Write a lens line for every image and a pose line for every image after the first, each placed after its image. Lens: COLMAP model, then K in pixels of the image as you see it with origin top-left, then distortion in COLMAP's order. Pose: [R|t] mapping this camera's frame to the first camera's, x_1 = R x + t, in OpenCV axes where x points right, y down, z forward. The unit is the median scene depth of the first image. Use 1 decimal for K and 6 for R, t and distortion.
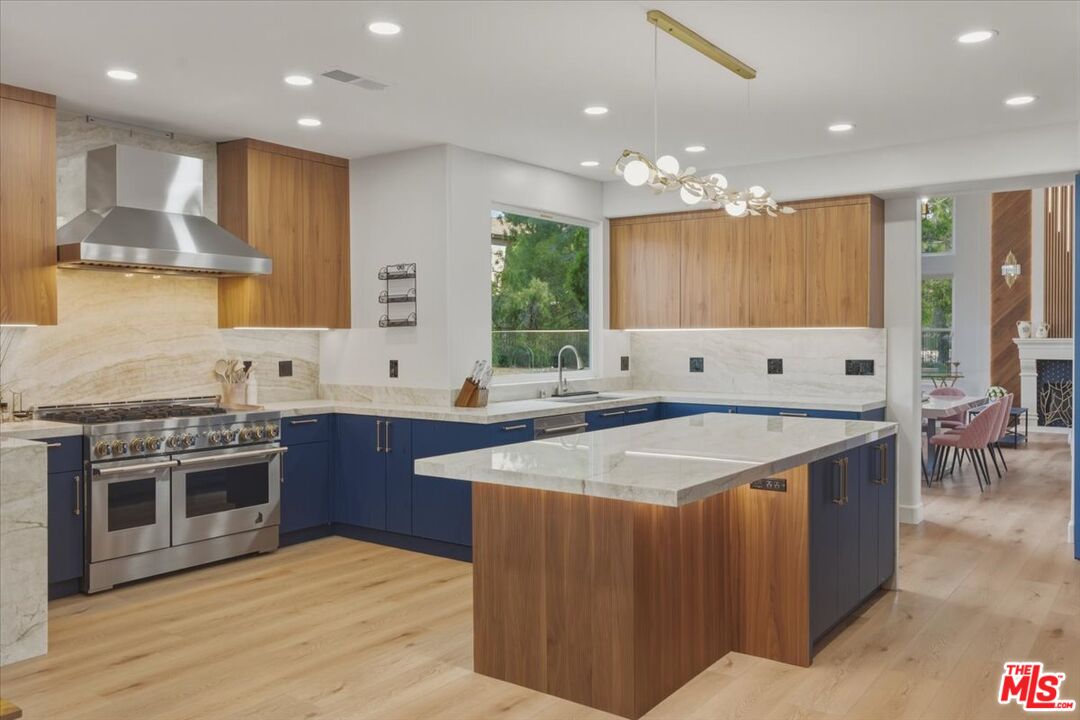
lens RADIAL K [[863.5, 0, 558.0], [0, 863.5, 346.5], [0, 0, 1]] dist [0.009114, 0.001836]
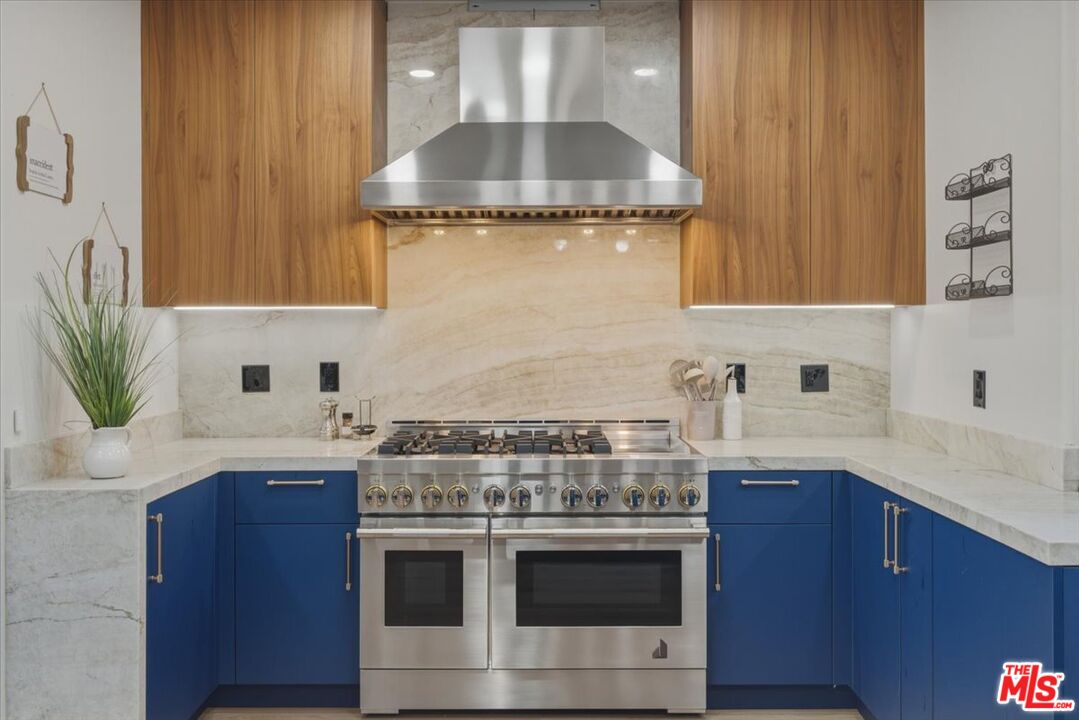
lens RADIAL K [[980.6, 0, 539.6], [0, 980.6, 329.6], [0, 0, 1]] dist [0.002171, 0.003636]
pose [[0.574035, 0.001861, -0.818829, 0.119352], [-0.005174, 0.999986, -0.001355, -0.004735], [0.818814, 0.005014, 0.574036, 0.564639]]
